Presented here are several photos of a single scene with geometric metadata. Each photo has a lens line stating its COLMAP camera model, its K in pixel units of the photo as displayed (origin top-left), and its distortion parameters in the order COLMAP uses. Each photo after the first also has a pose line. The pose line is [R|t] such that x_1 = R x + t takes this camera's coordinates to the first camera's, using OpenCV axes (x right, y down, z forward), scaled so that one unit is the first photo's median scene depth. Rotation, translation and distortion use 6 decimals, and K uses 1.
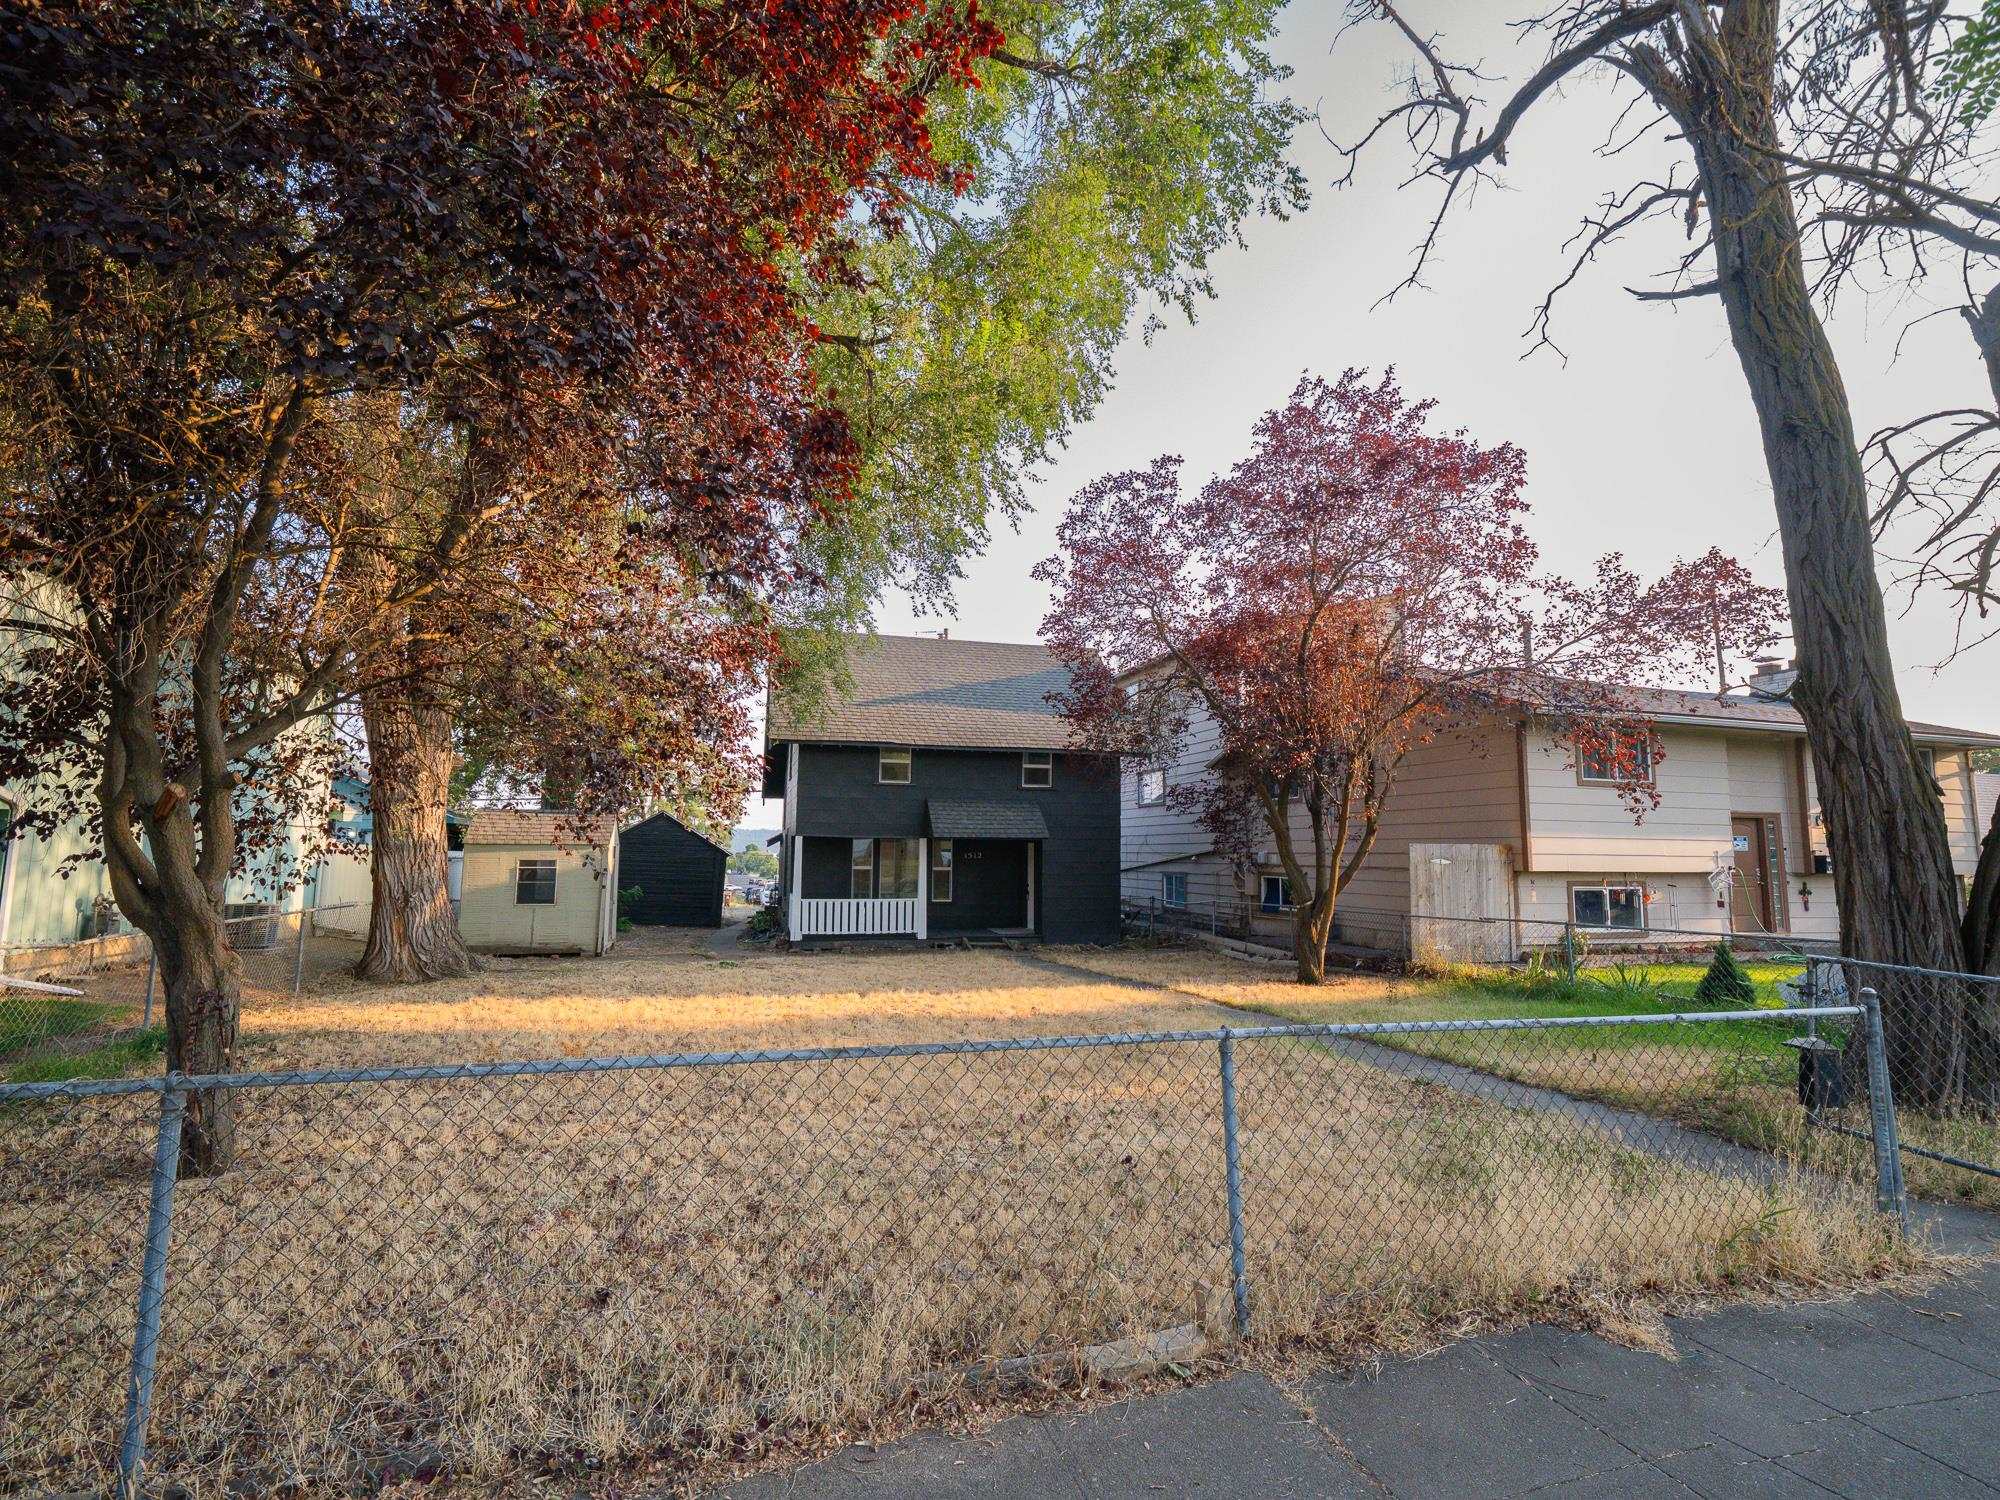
lens RADIAL K [[912.1, 0, 993.4], [0, 912.1, 750.1], [0, 0, 1]] dist [-0.001318, -0.000023]
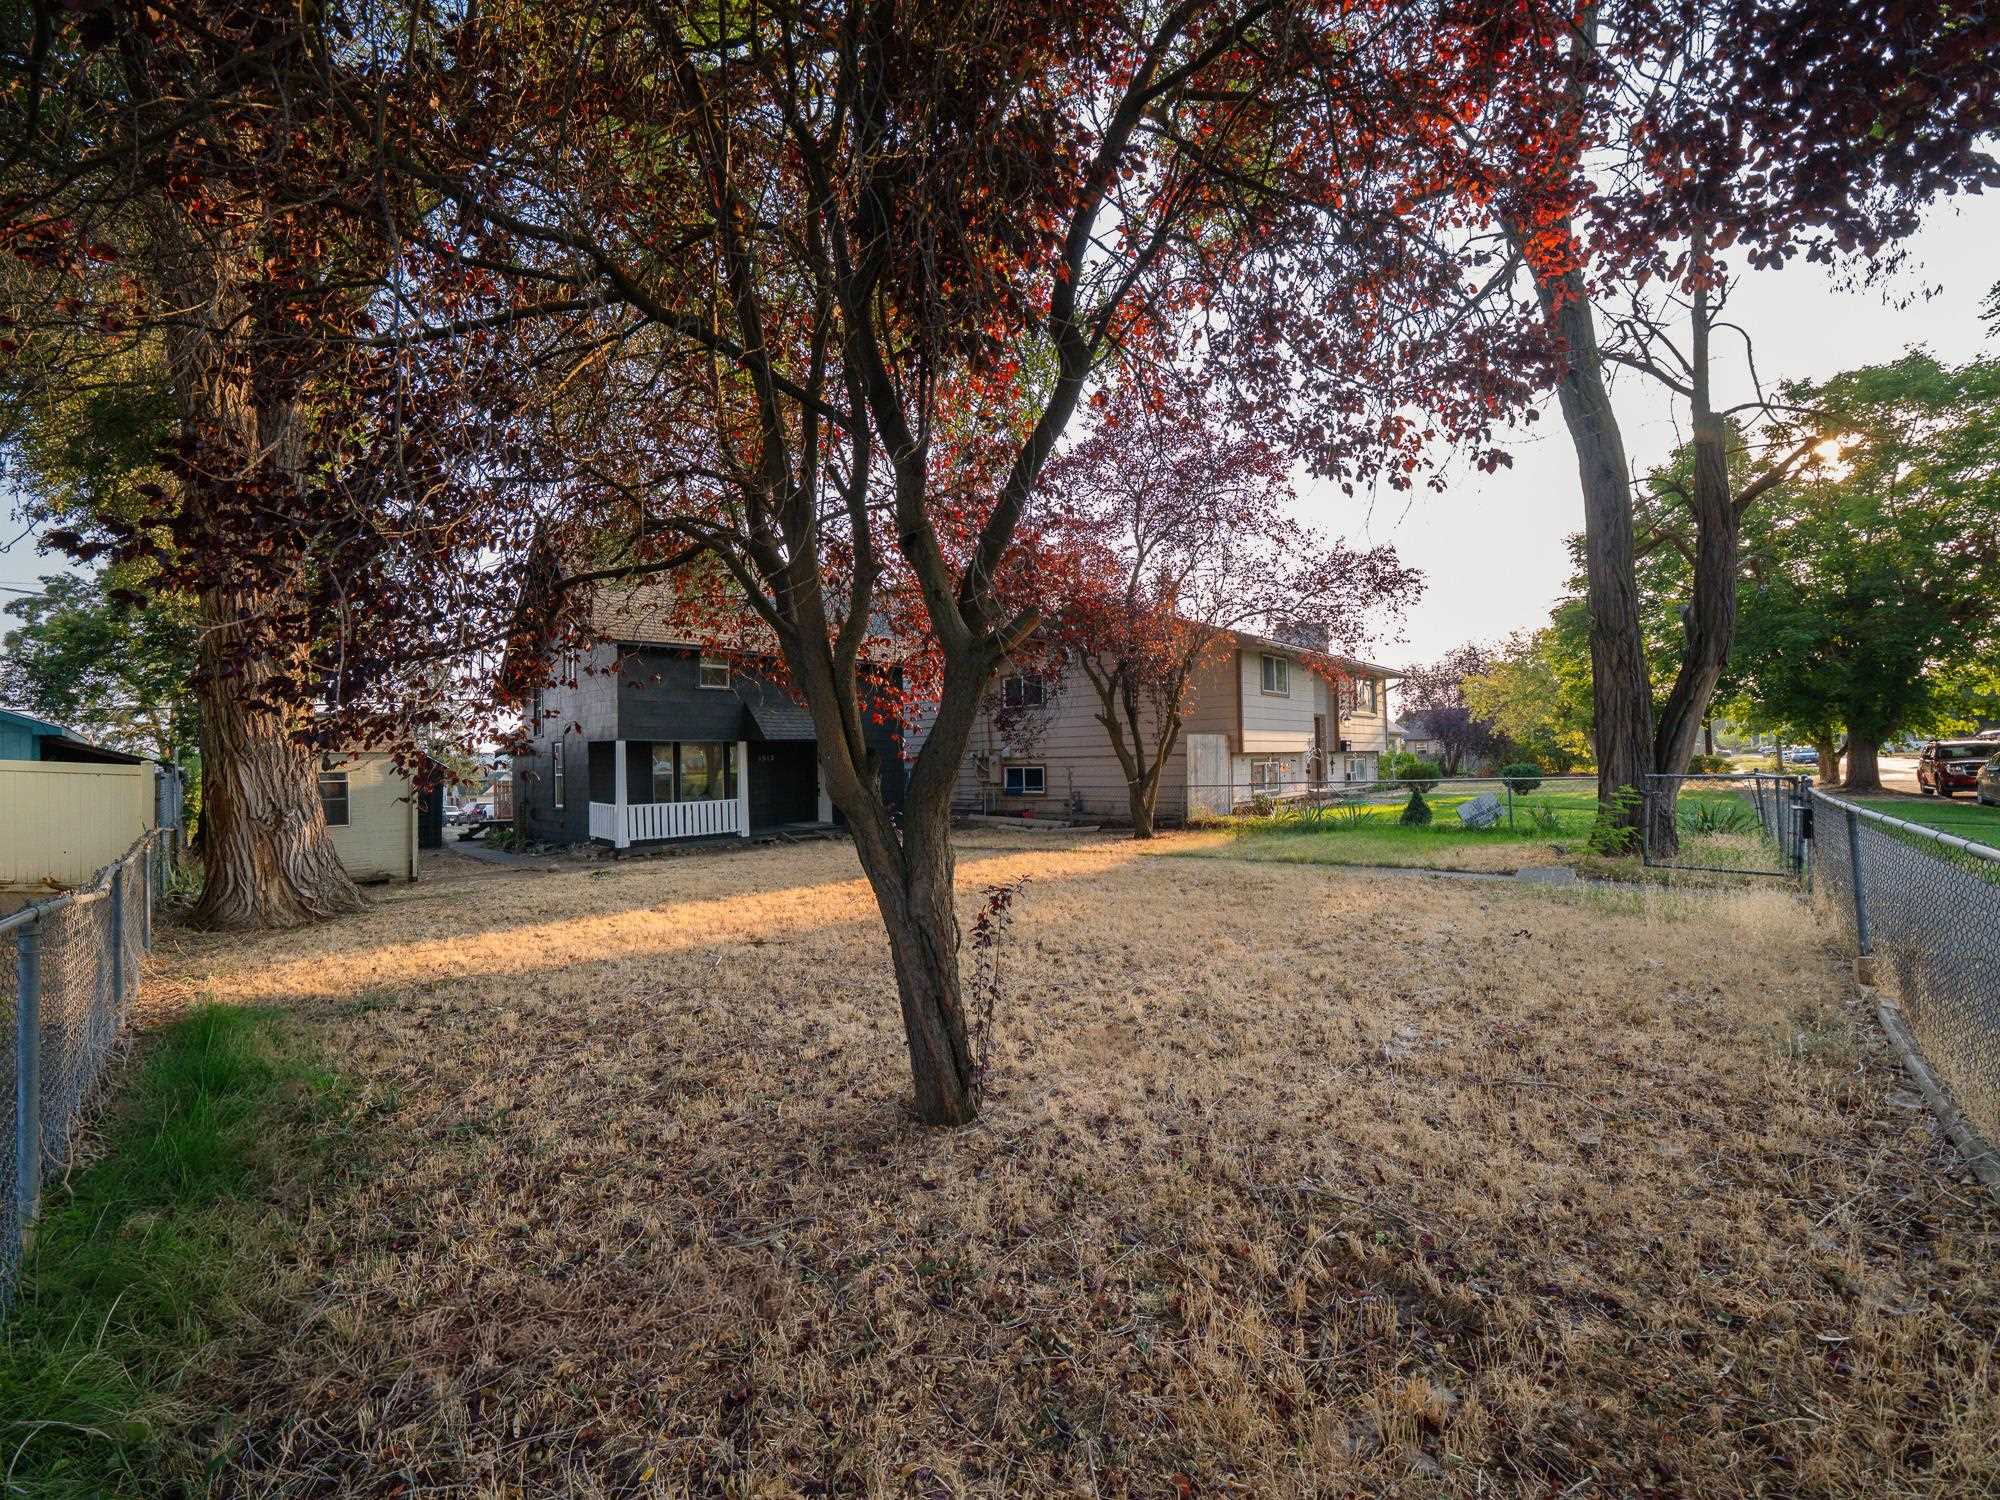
lens RADIAL K [[767.4, 0, 996.8], [0, 767.4, 746.6], [0, 0, 1]] dist [-0.022110, 0.000060]
pose [[0.862069, -0.019959, 0.506397, -0.277079], [-0.026480, 0.996085, 0.084338, 0.021552], [-0.506098, -0.086114, 0.858166, 0.103812]]
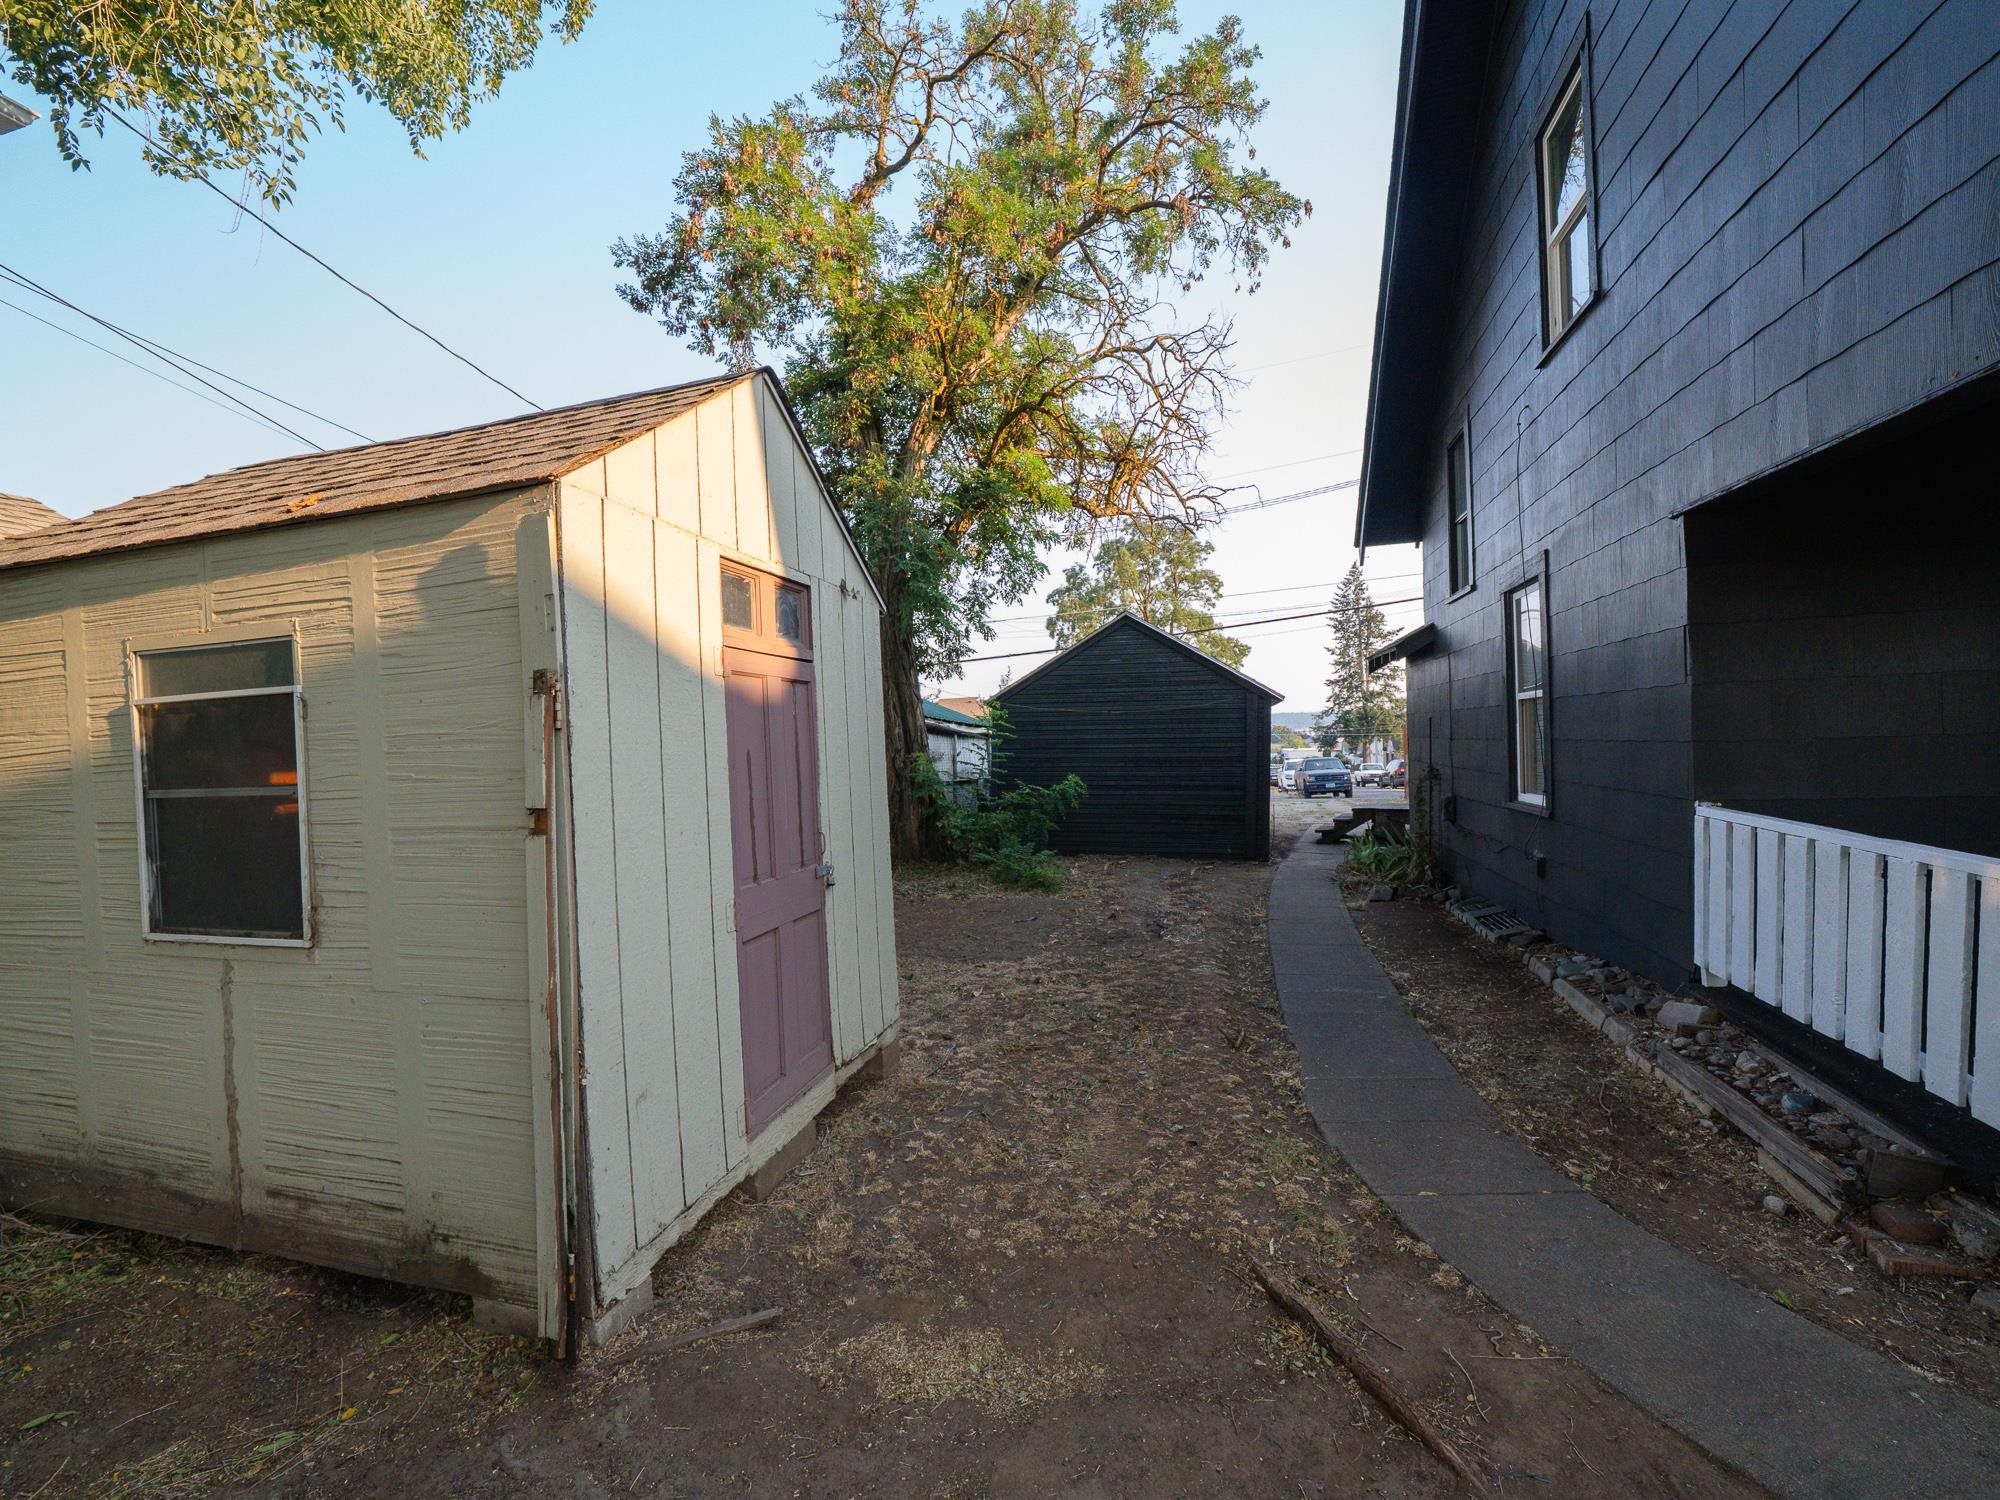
lens RADIAL K [[815.1, 0, 991.5], [0, 815.1, 758.7], [0, 0, 1]] dist [-0.026825, -0.000131]
pose [[0.847811, -0.031874, -0.529340, -0.279105], [0.105911, 0.988259, 0.110122, 0.119951], [0.519615, -0.149425, 0.841232, 0.827558]]
